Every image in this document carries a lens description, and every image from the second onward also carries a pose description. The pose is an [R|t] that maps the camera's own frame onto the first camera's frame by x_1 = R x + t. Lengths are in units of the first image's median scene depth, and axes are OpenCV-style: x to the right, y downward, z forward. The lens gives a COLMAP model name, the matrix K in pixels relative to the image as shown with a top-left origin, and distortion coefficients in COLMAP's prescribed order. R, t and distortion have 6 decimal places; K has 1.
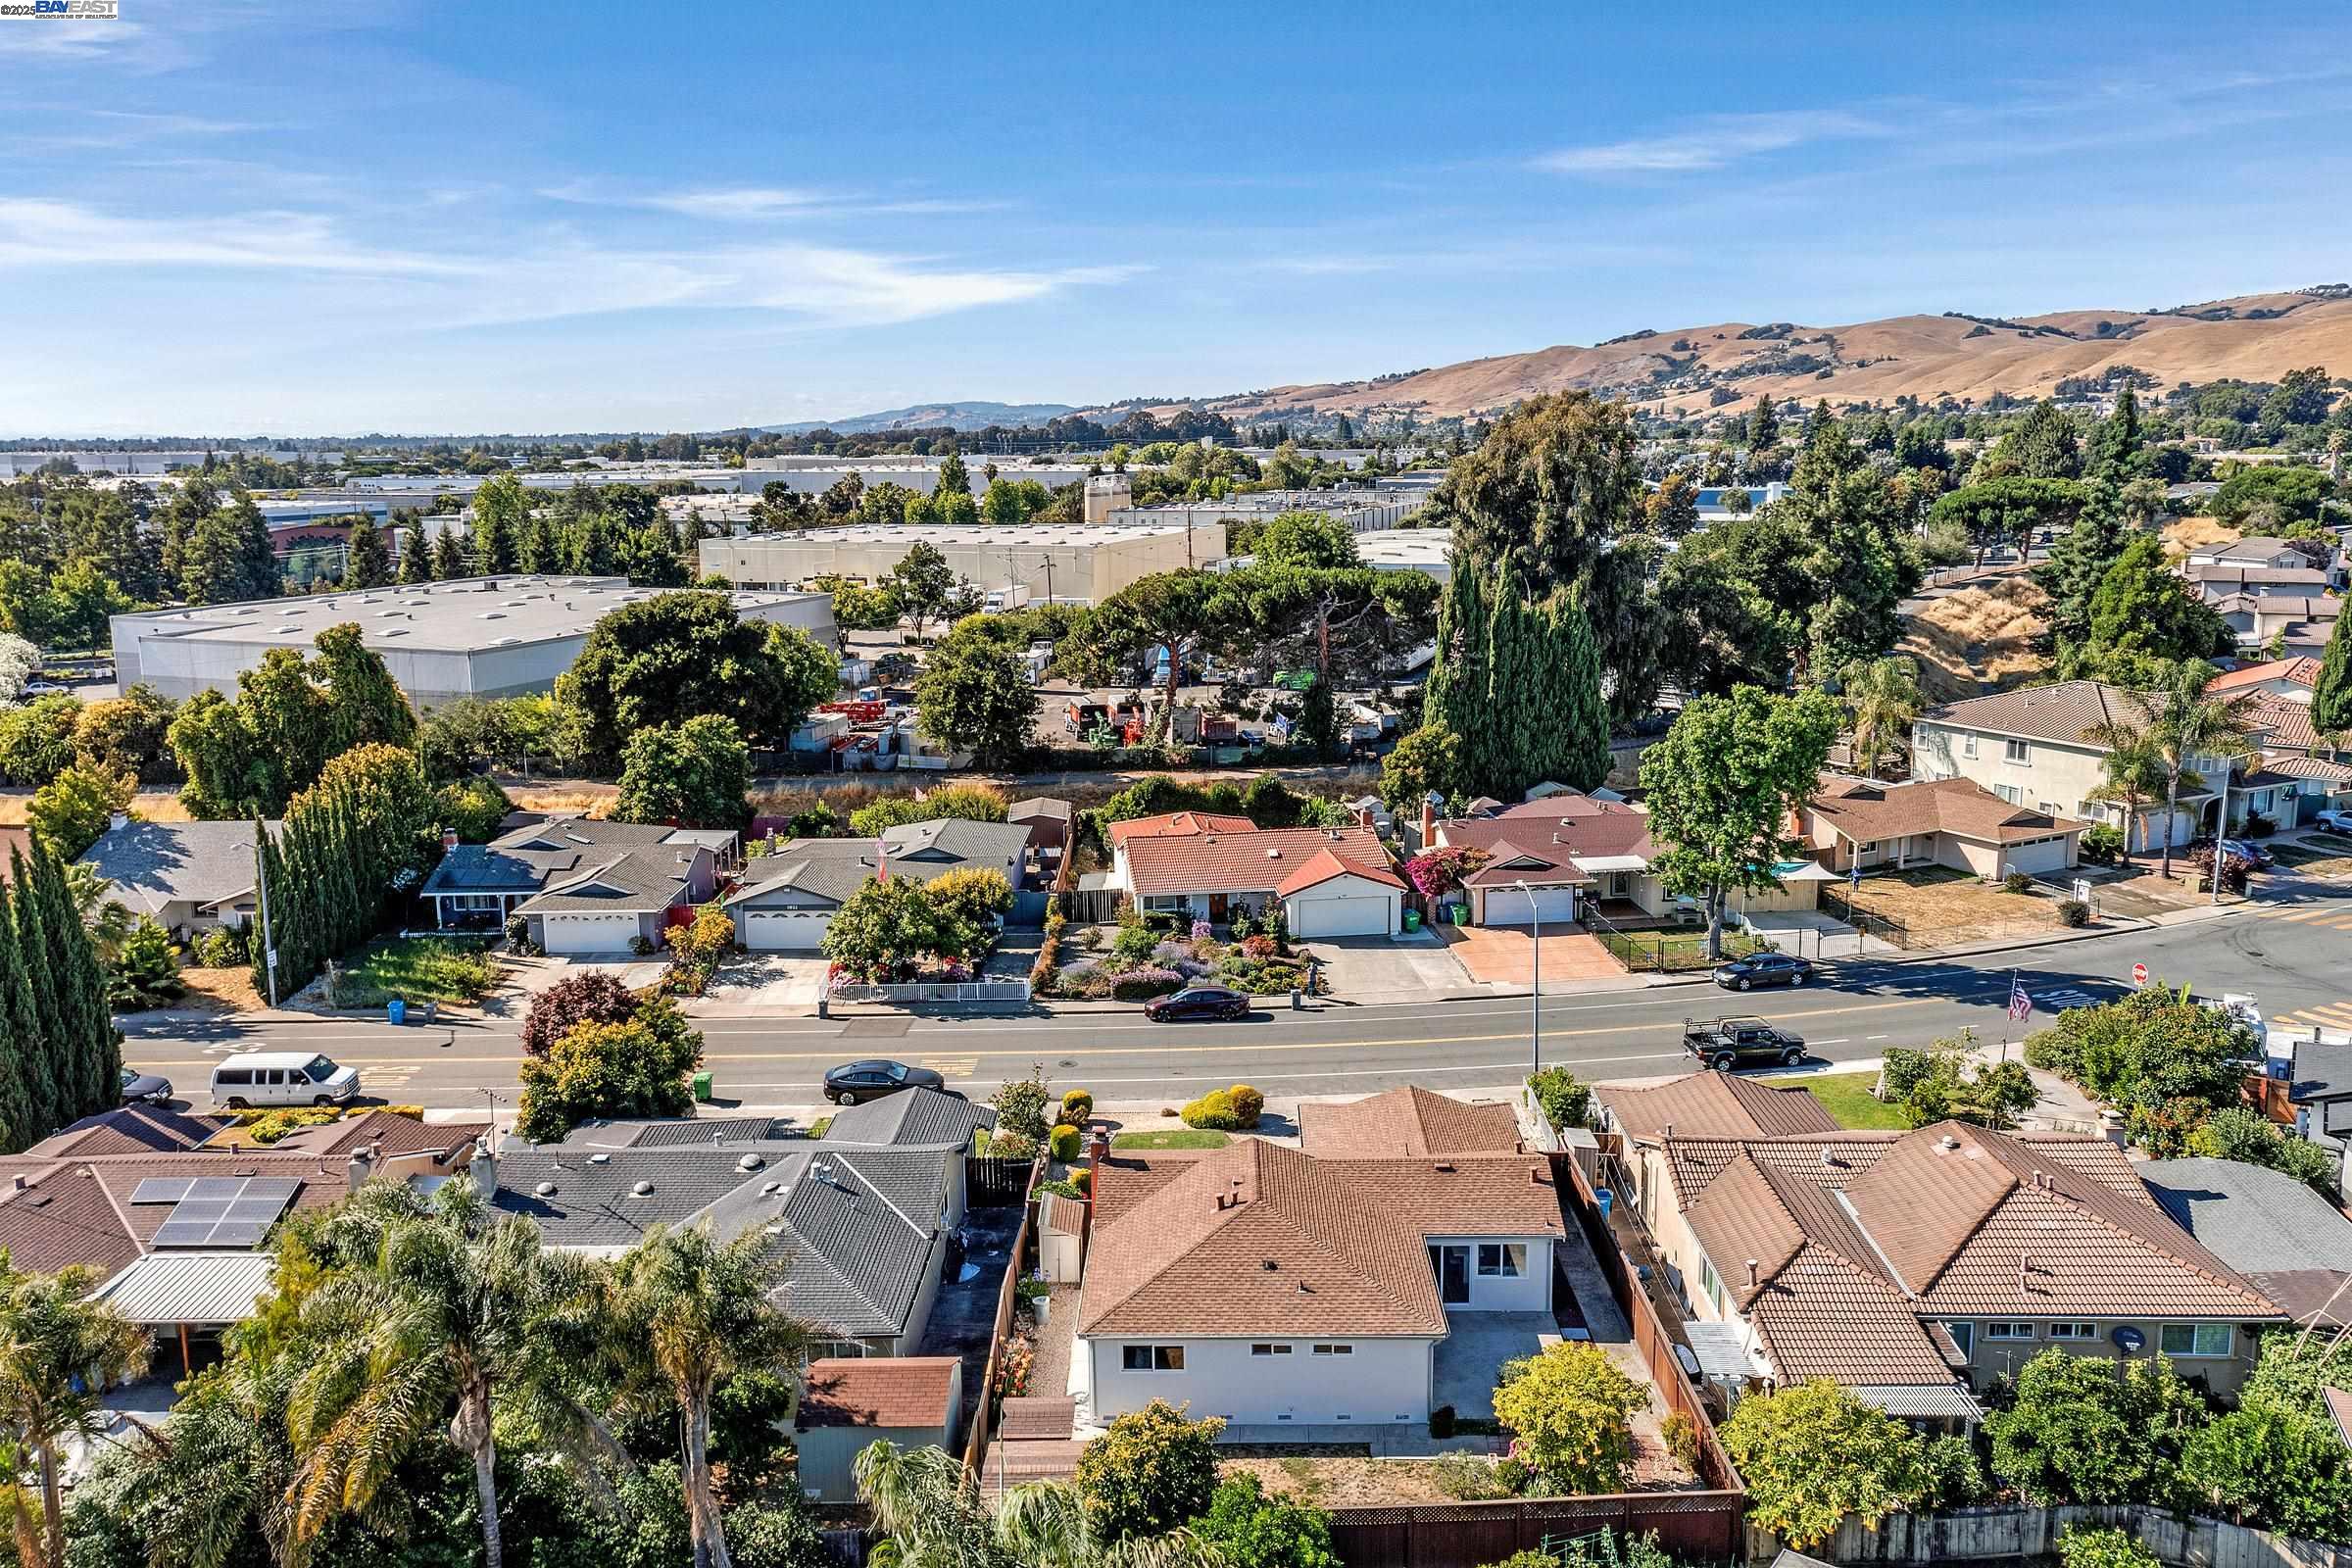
lens RADIAL K [[1881.2, 0, 1173.2], [0, 1881.2, 854.2], [0, 0, 1]] dist [0.041047, 0.003978]
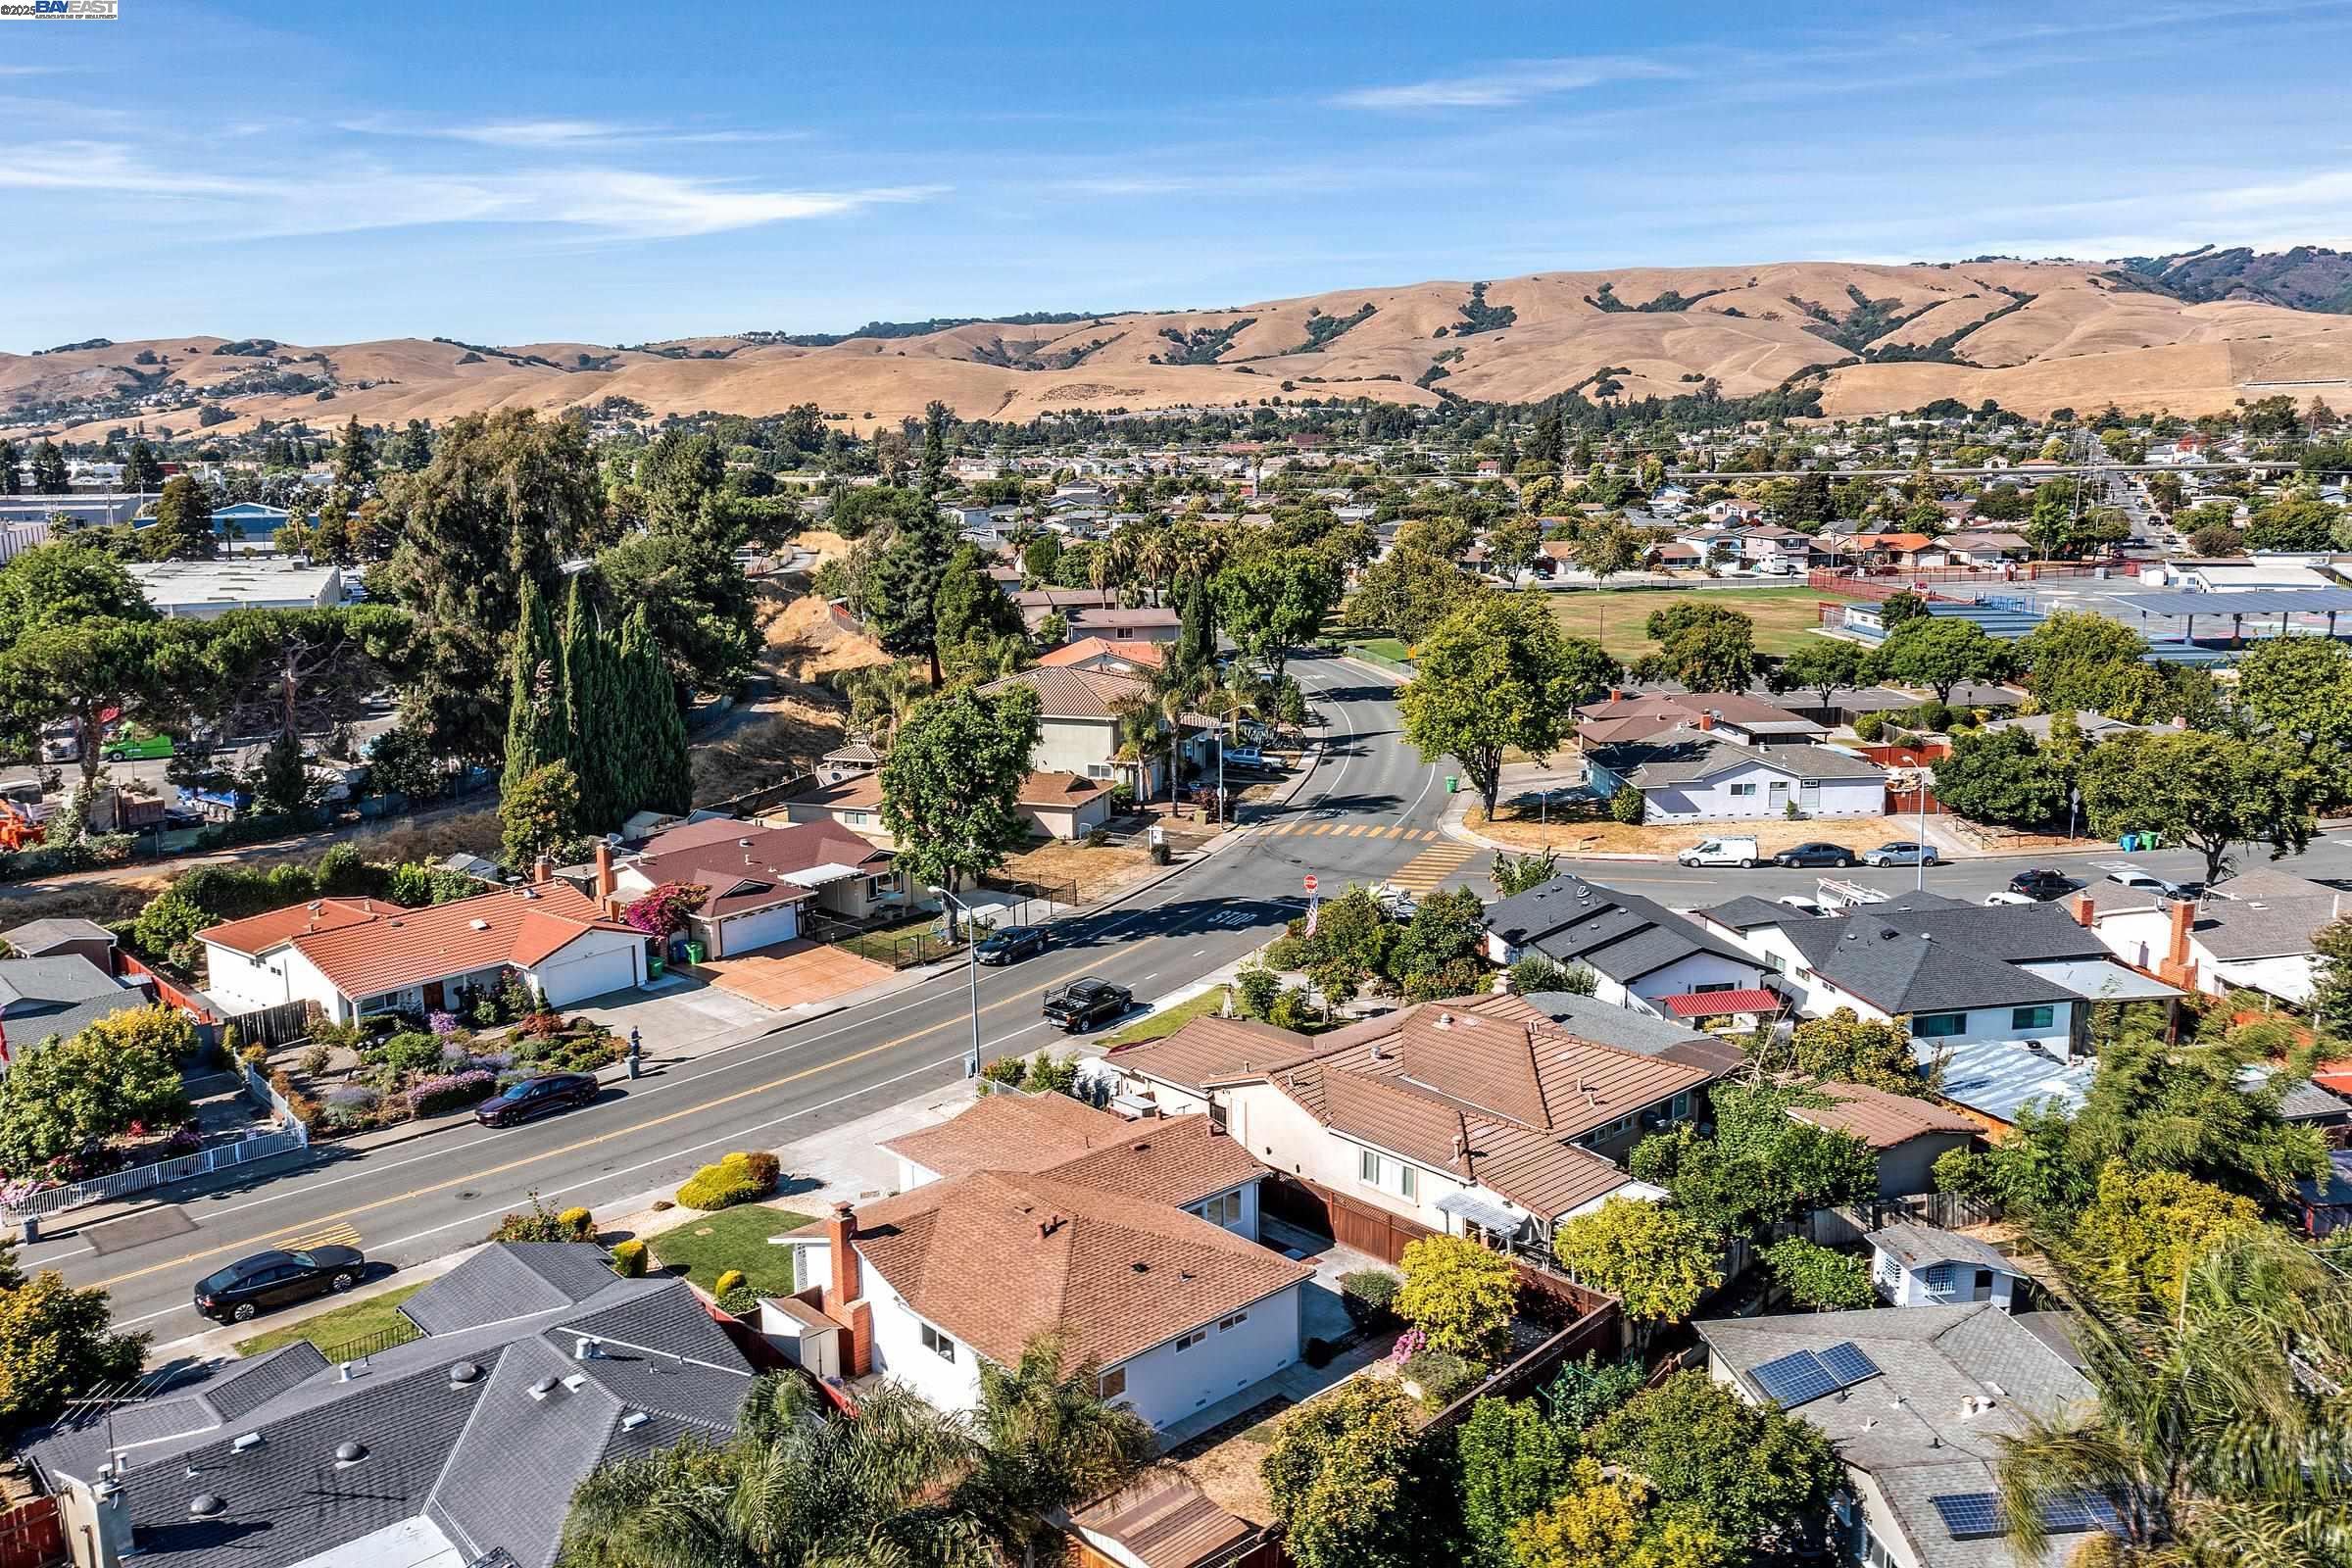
lens RADIAL K [[1874.4, 0, 1177.5], [0, 1874.4, 893.7], [0, 0, 1]] dist [0.036411, 0.009082]
pose [[0.711682, -0.164699, 0.682922, -0.314462], [0.159238, 0.984646, 0.071521, -0.025808], [-0.684216, 0.057846, 0.726982, 0.129298]]
